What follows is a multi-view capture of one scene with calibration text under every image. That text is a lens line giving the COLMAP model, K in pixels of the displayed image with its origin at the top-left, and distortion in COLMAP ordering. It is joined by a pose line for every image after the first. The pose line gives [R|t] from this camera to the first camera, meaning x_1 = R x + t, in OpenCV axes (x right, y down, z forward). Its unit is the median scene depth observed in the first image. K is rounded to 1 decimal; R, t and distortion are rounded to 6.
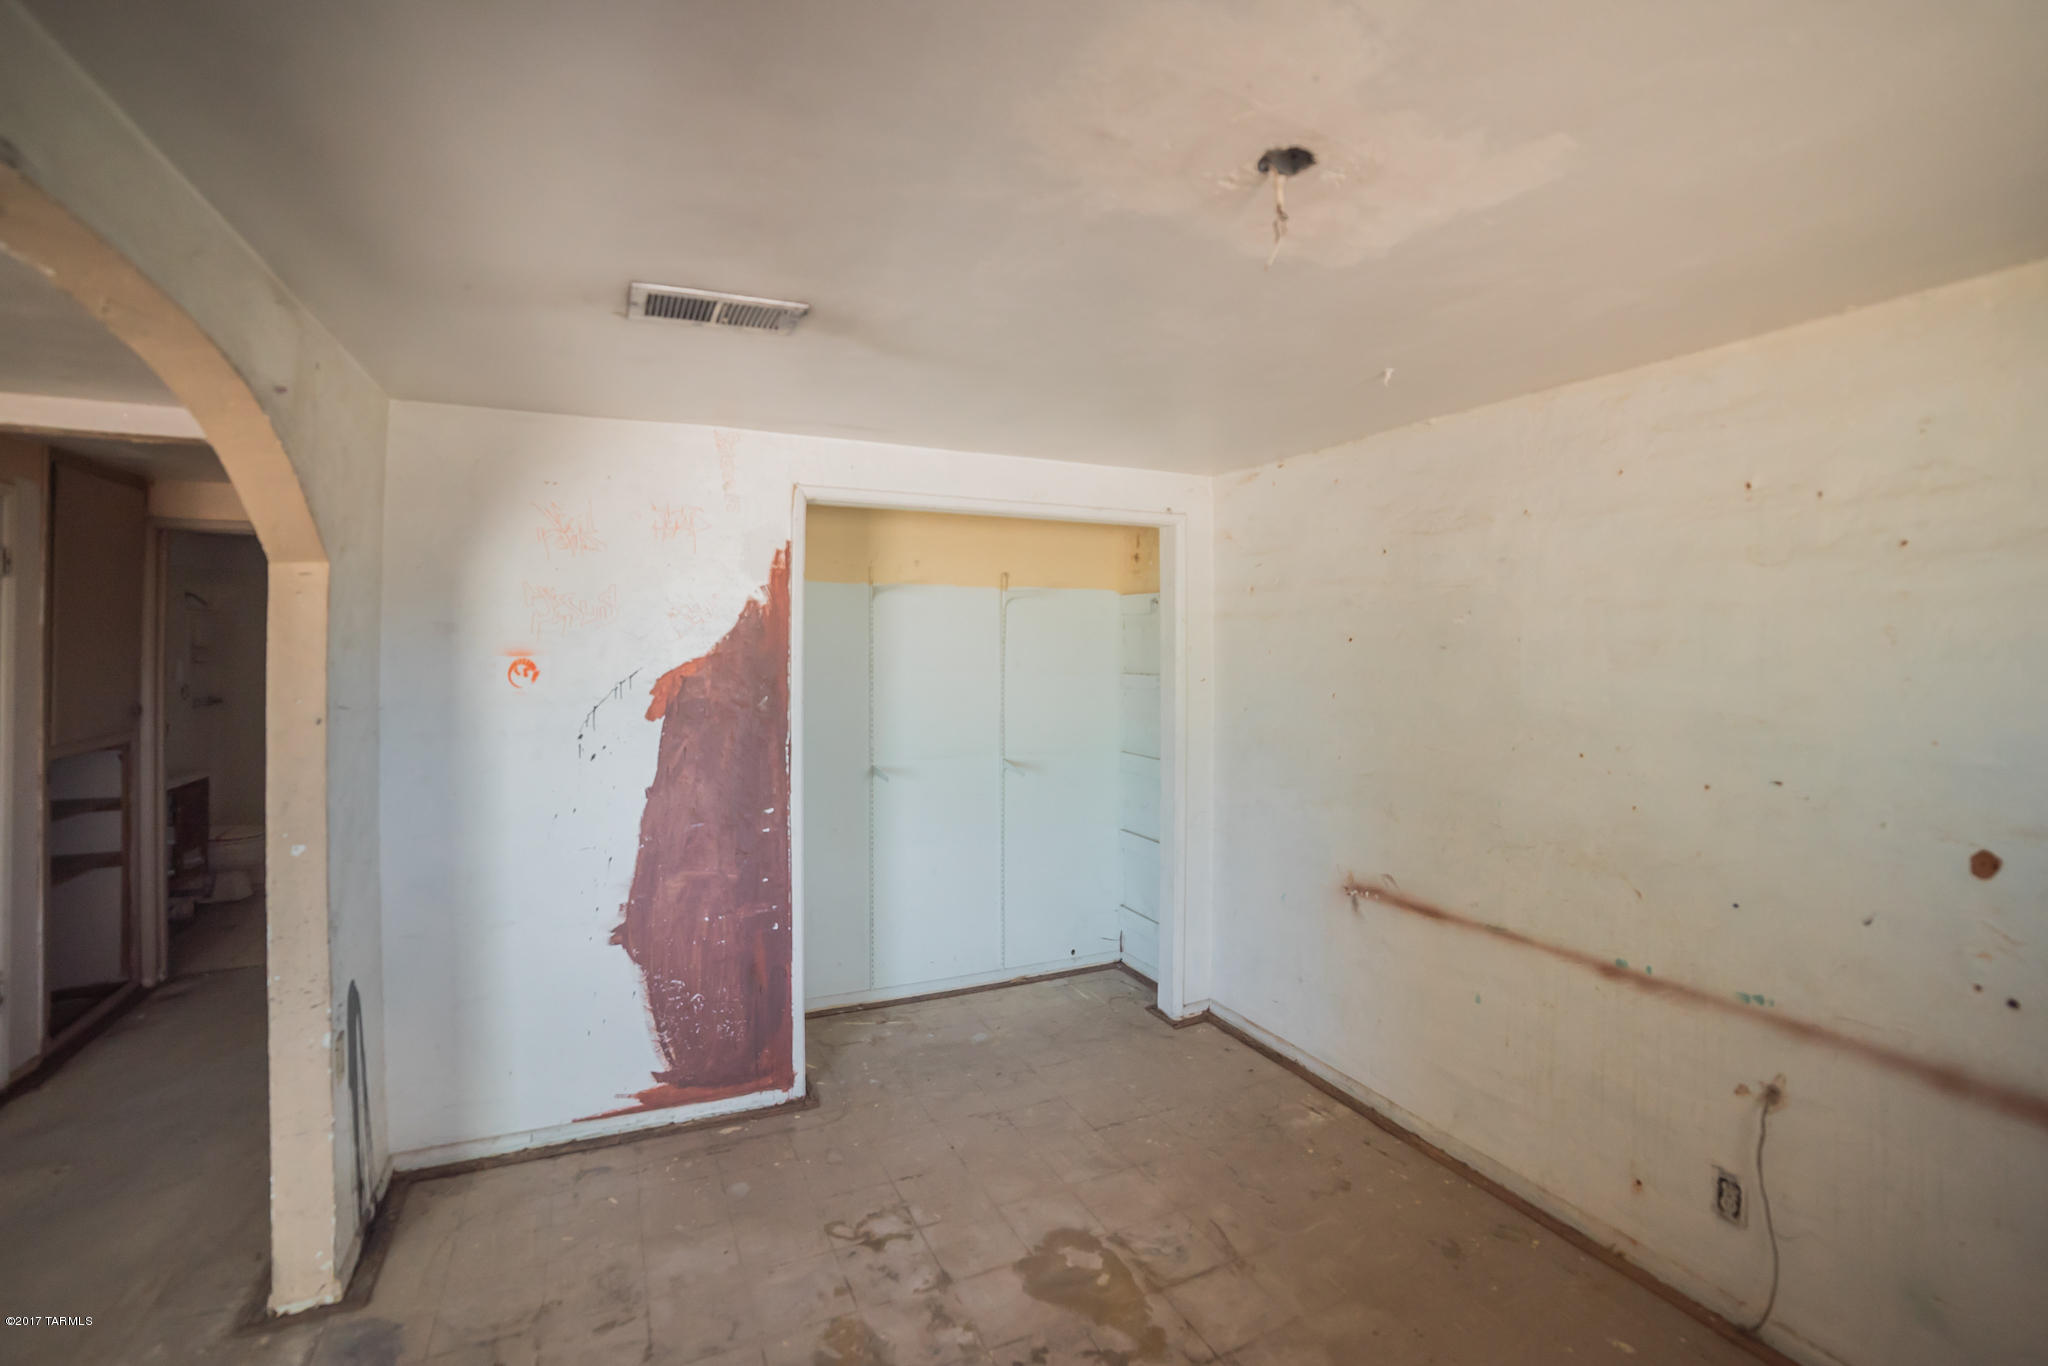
lens RADIAL K [[890.2, 0, 1018.4], [0, 890.2, 650.2], [0, 0, 1]] dist [0.000416, 0.000438]
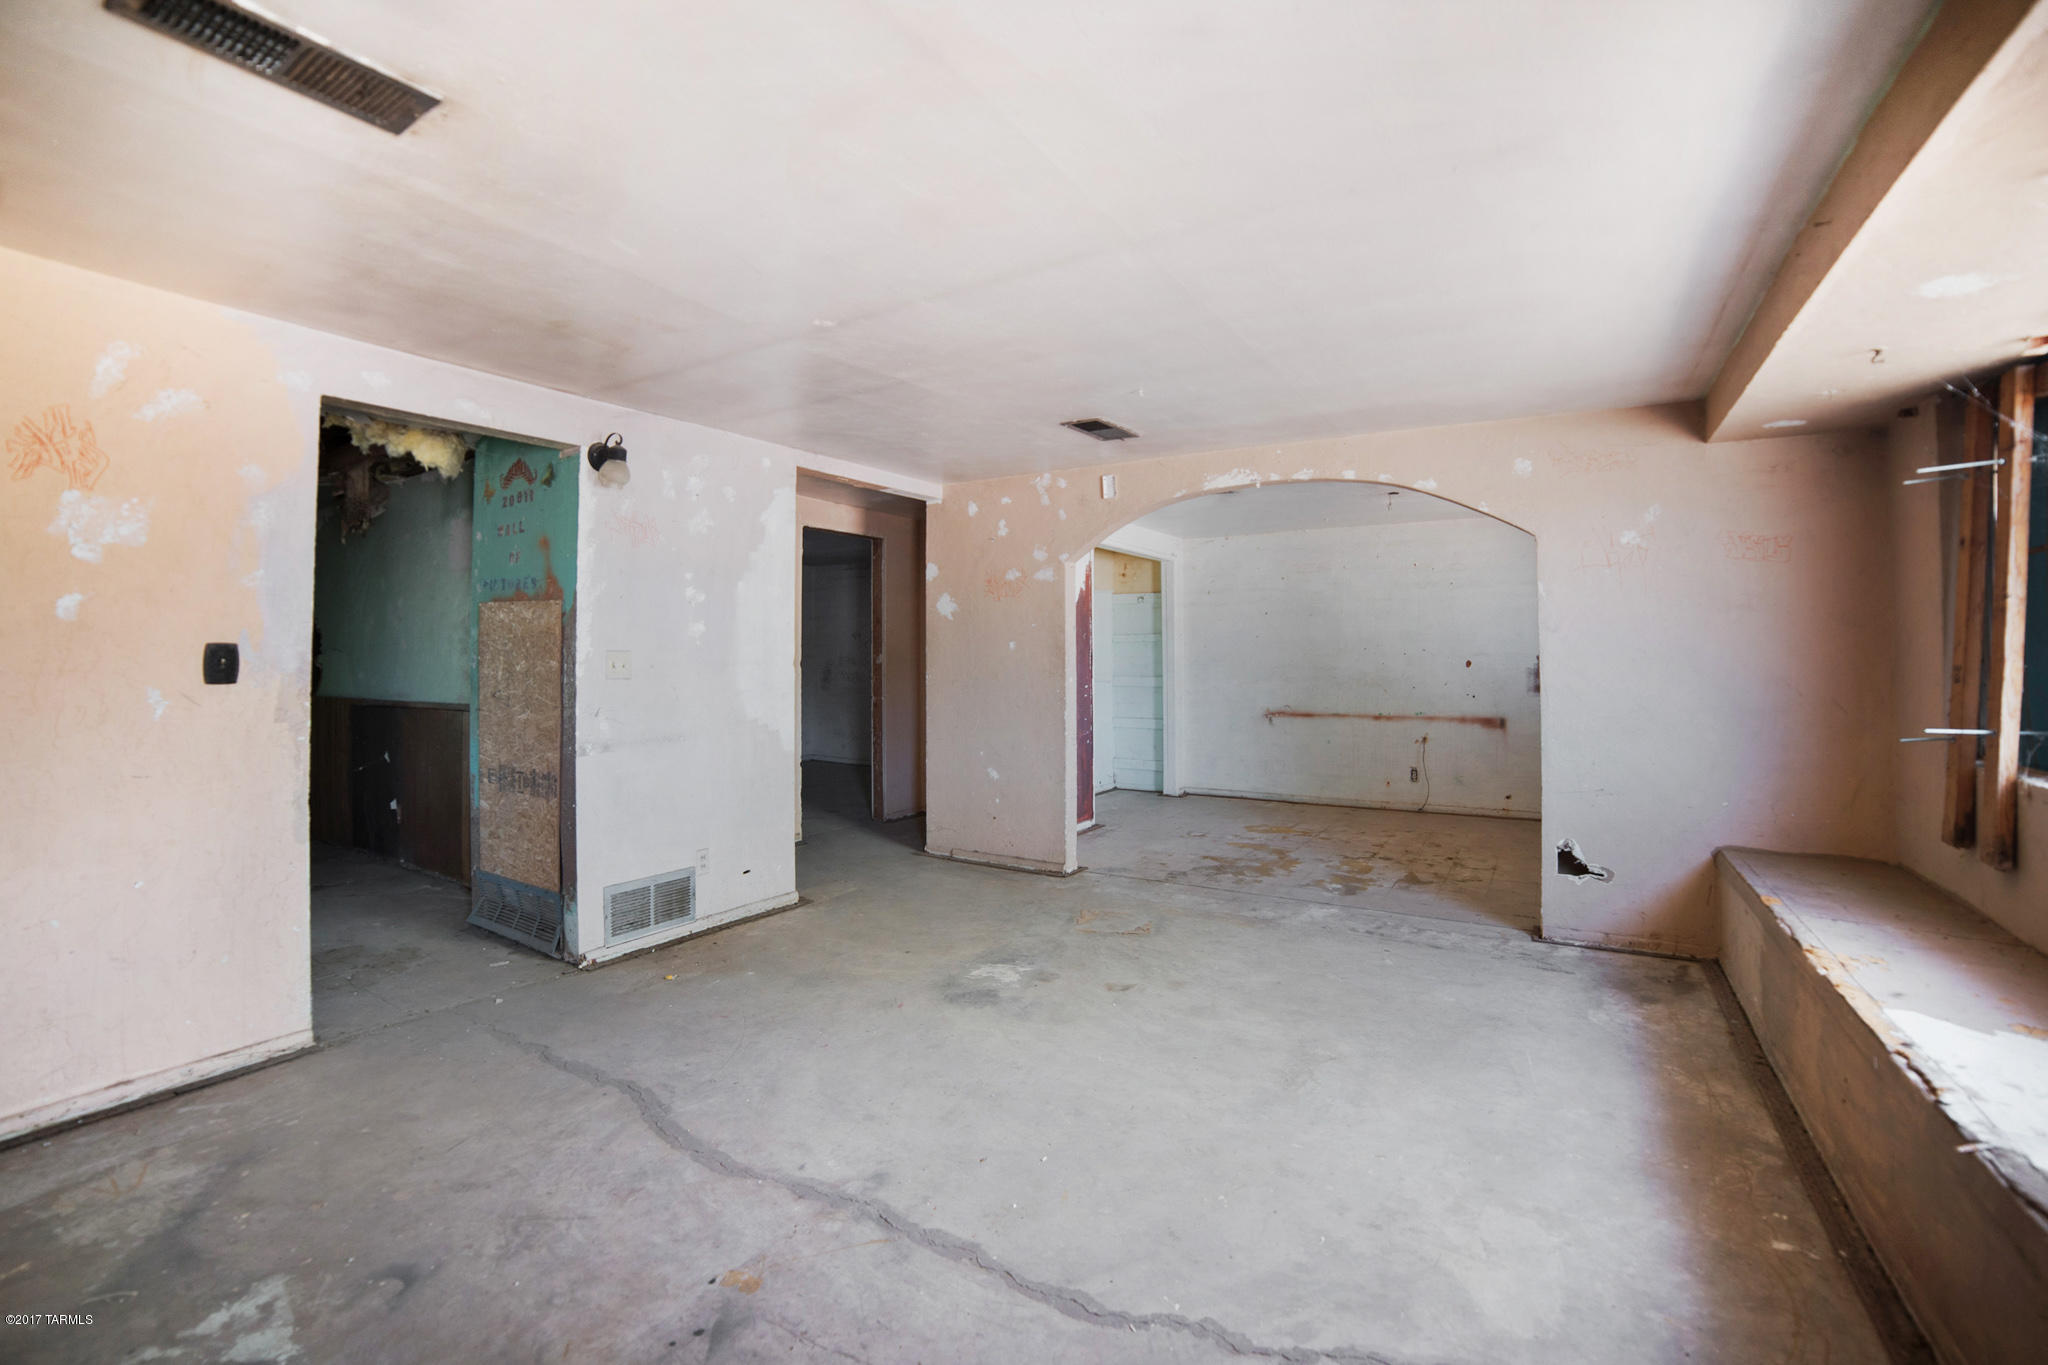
lens RADIAL K [[890.2, 0, 1018.4], [0, 890.2, 649.7], [0, 0, 1]] dist [0.000416, 0.000438]
pose [[0.827543, -0.001434, 0.561400, -1.810755], [0.014471, 0.999719, -0.018779, 0.144966], [-0.561216, 0.023665, 0.827331, -0.741052]]
